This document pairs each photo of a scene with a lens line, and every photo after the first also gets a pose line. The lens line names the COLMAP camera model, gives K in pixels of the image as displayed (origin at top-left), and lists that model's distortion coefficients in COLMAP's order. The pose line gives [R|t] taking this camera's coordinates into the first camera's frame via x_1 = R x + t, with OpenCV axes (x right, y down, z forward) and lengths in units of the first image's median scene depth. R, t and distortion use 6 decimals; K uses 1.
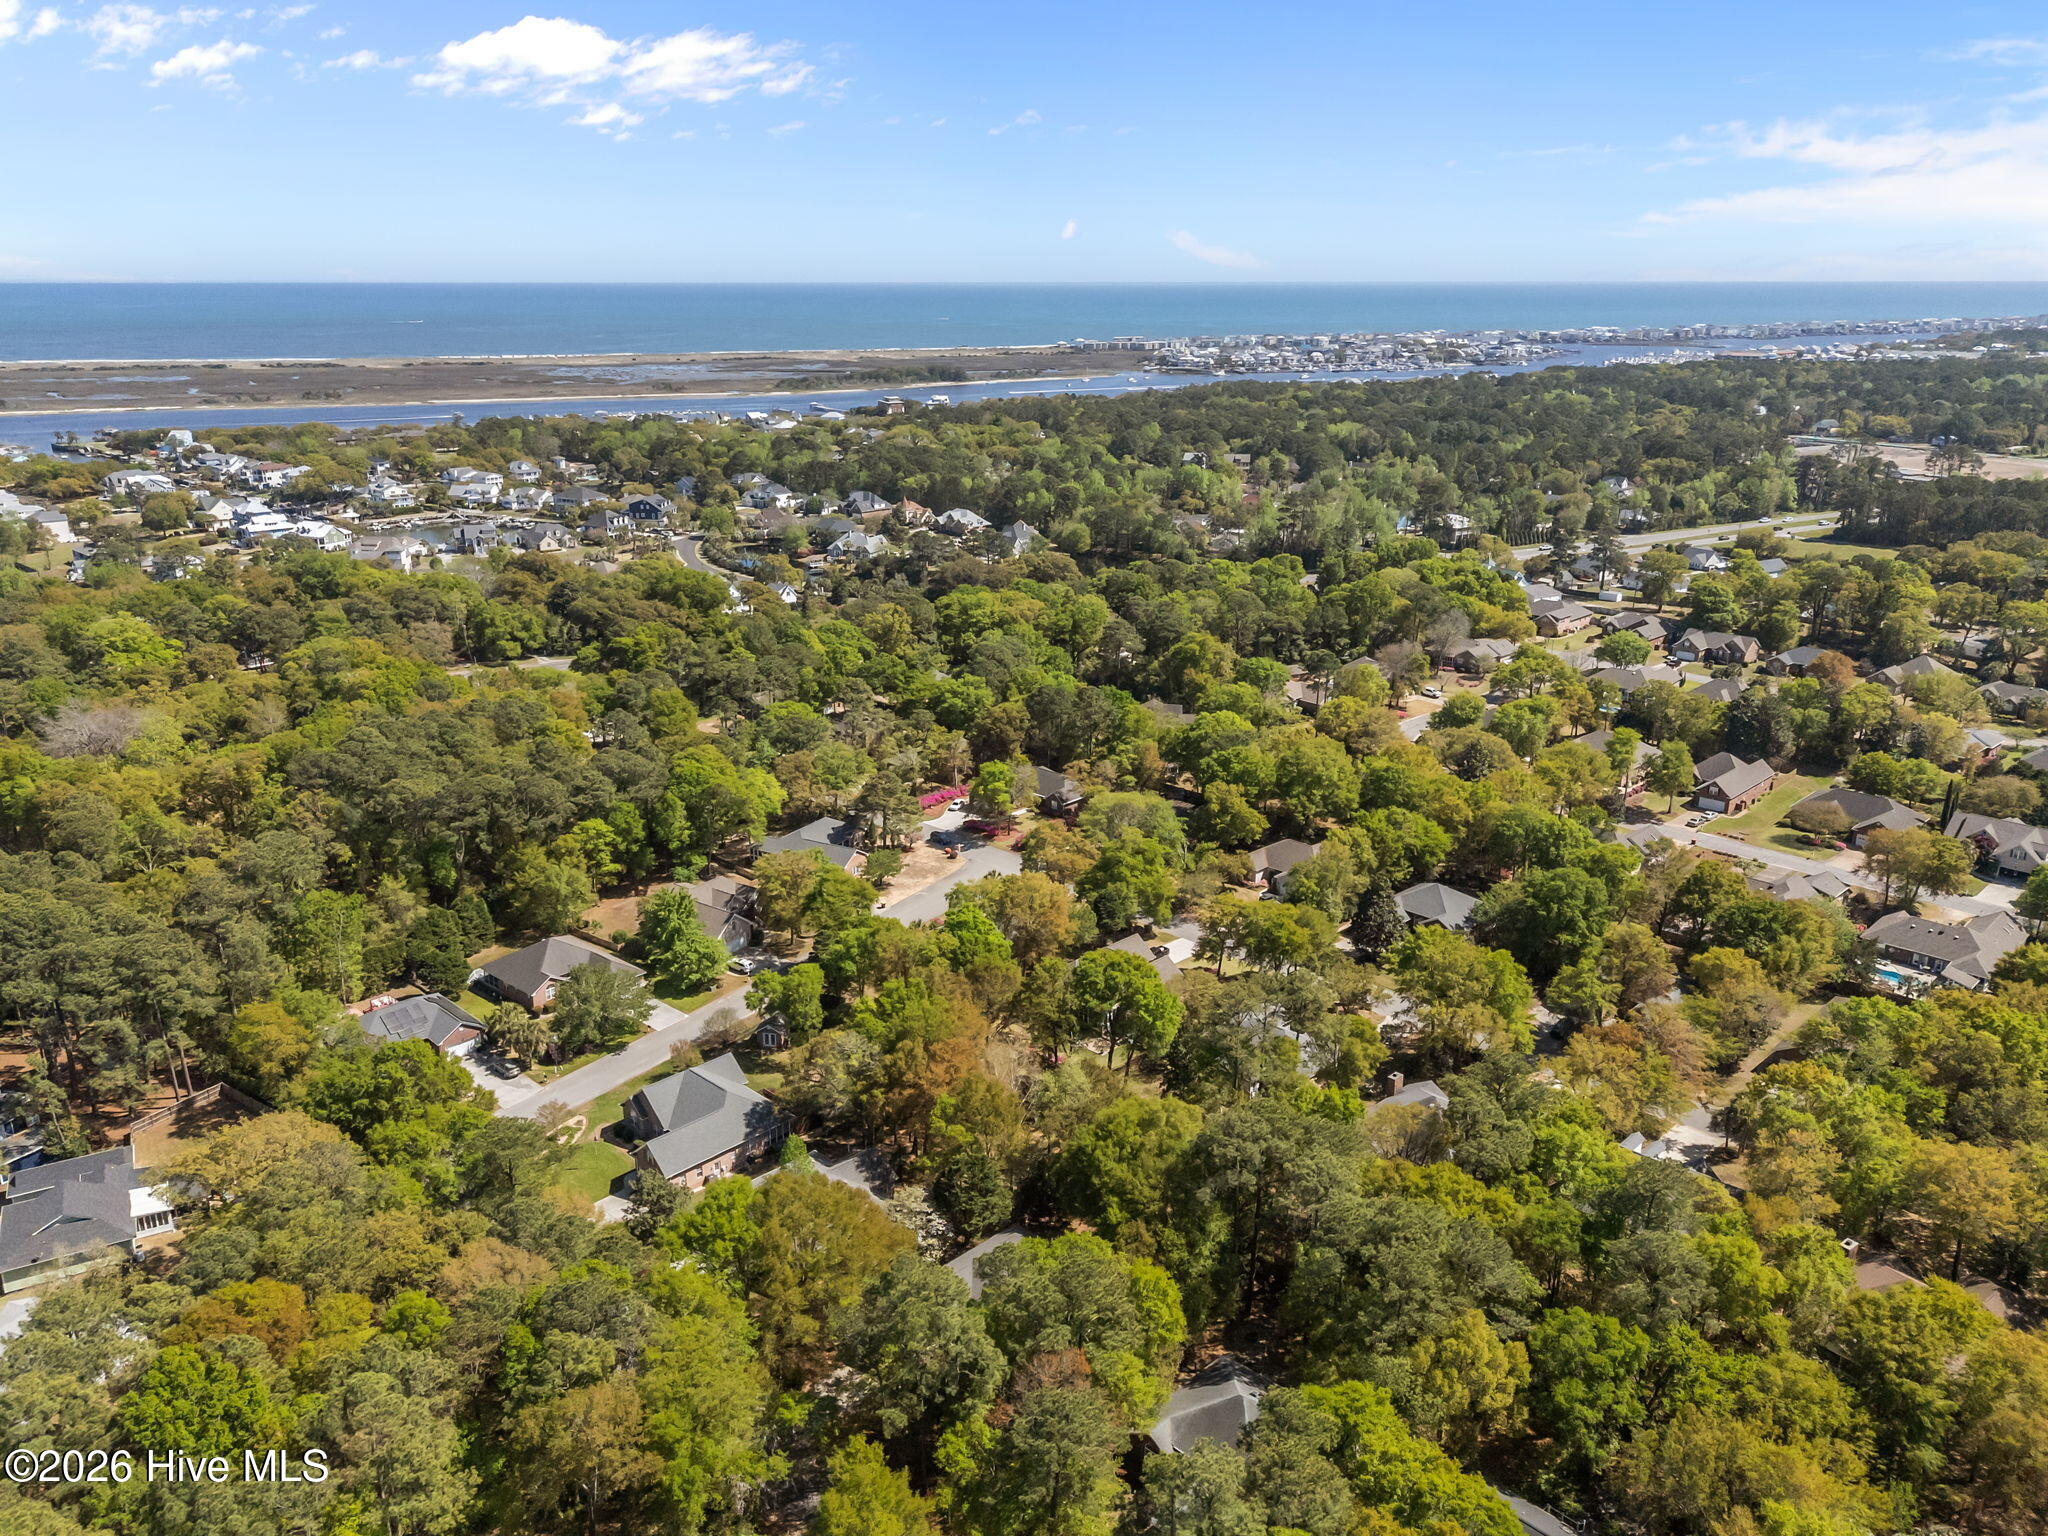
lens RADIAL K [[1525.7, 0, 1024.0], [0, 1525.7, 768.0], [0, 0, 1]] dist [0.065783, -0.052285]
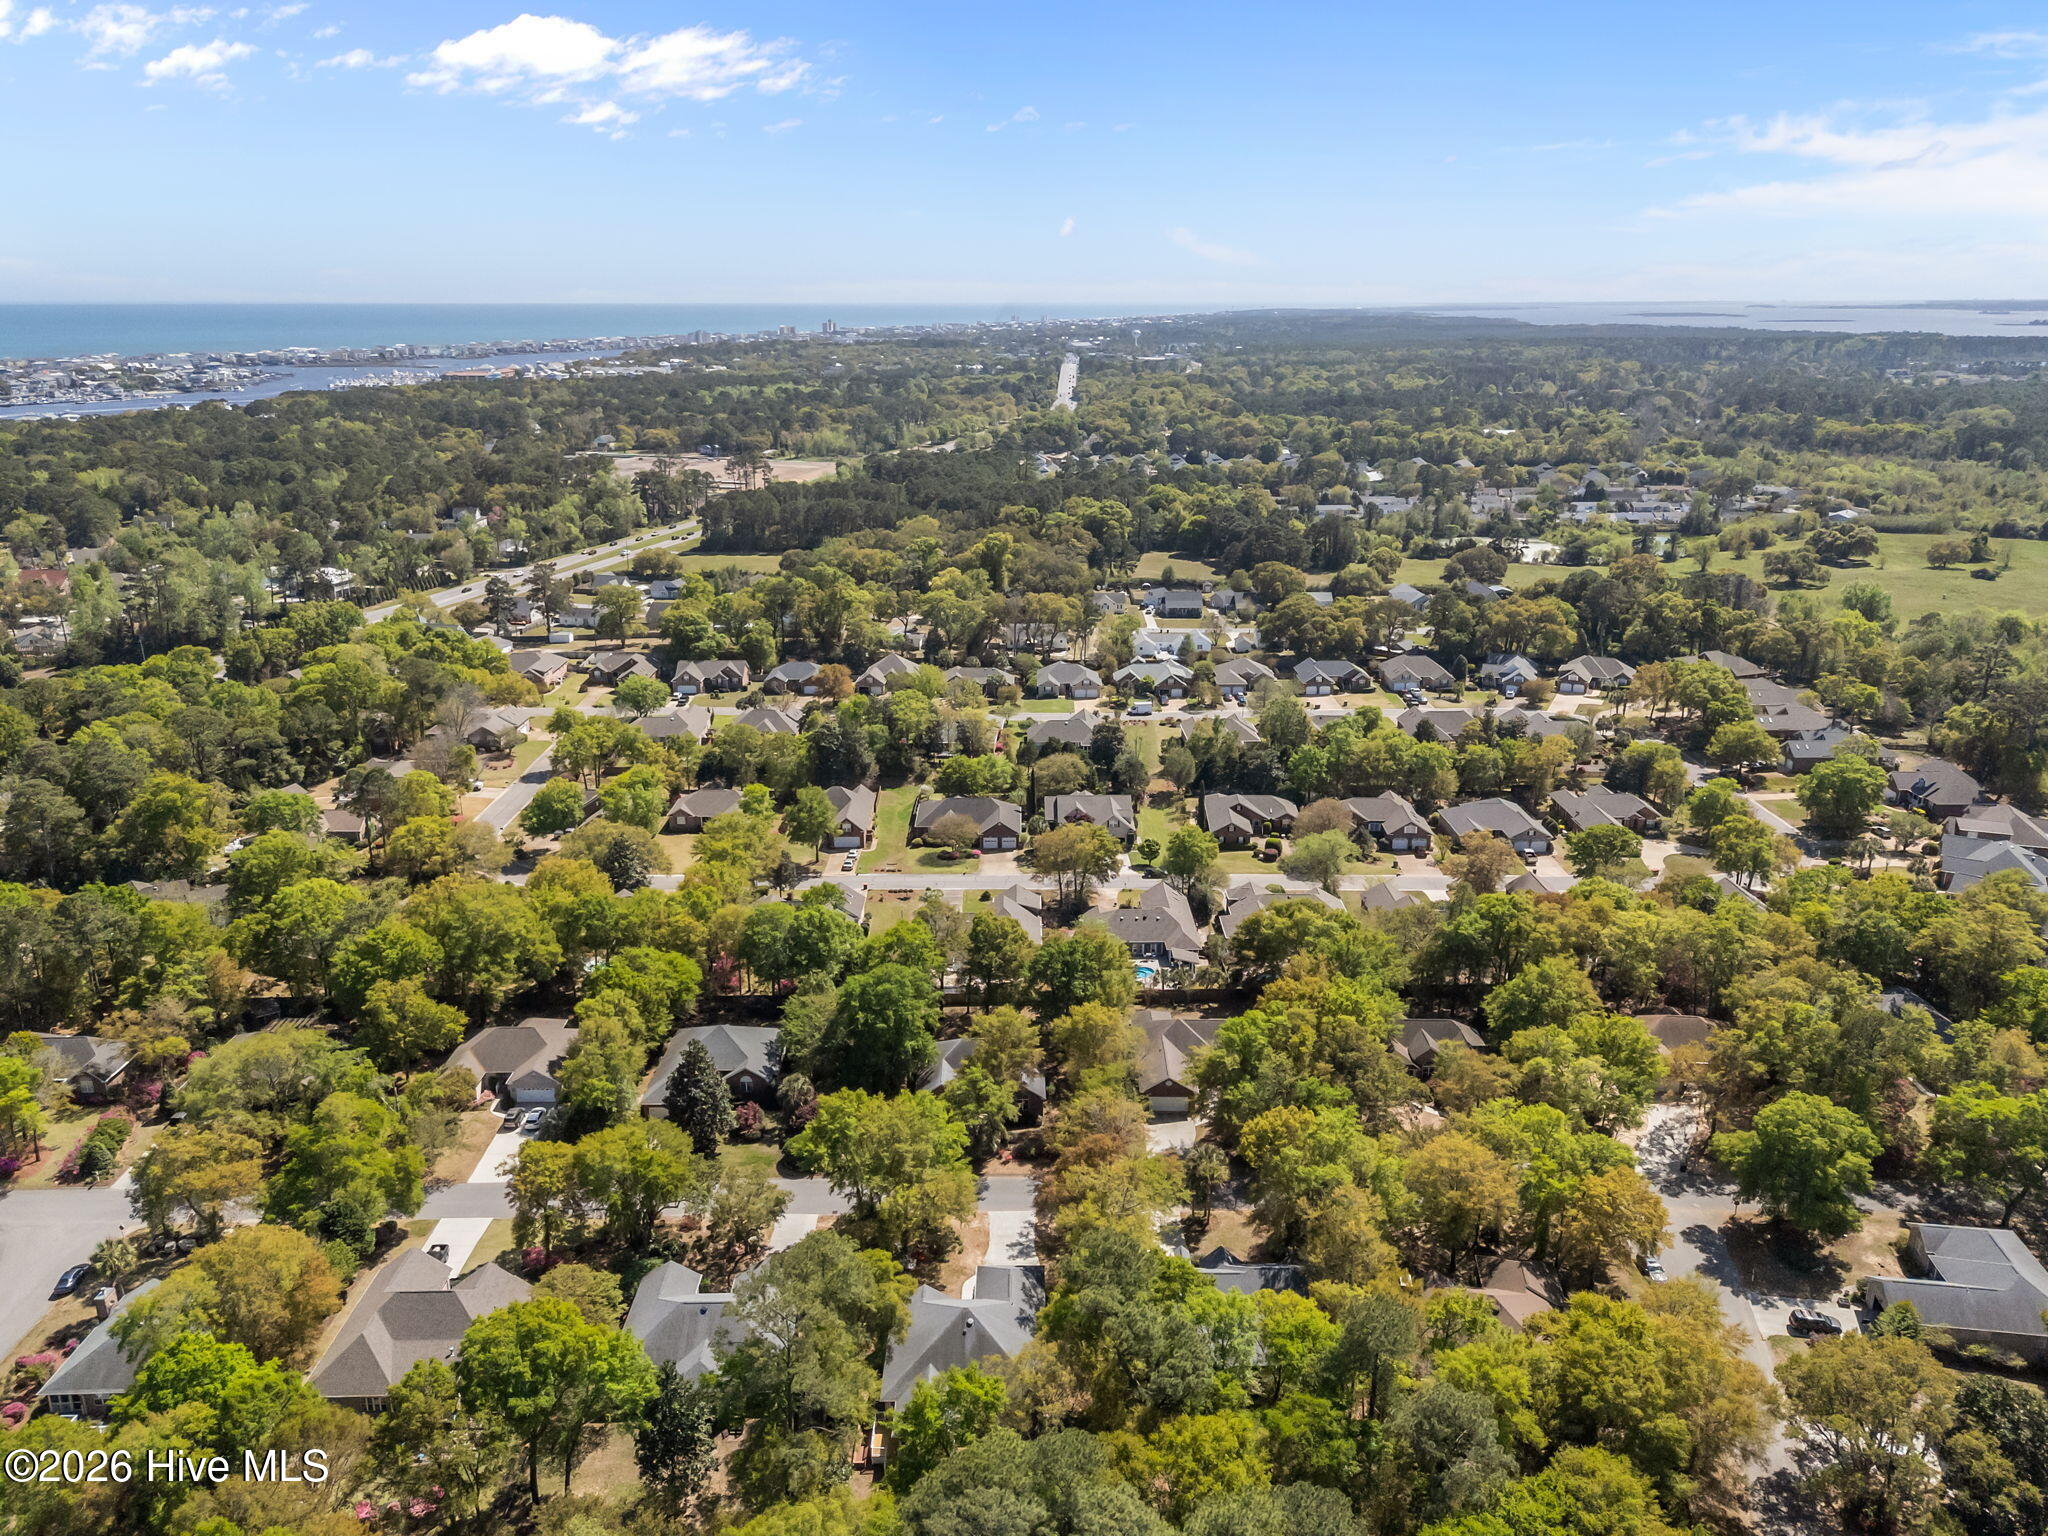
lens RADIAL K [[1525.7, 0, 1024.0], [0, 1525.7, 768.0], [0, 0, 1]] dist [0.065783, -0.052285]
pose [[0.703129, -0.211797, 0.678787, -0.087756], [0.219399, 0.972653, 0.076224, -0.050893], [-0.676369, 0.095330, 0.730368, 0.152848]]
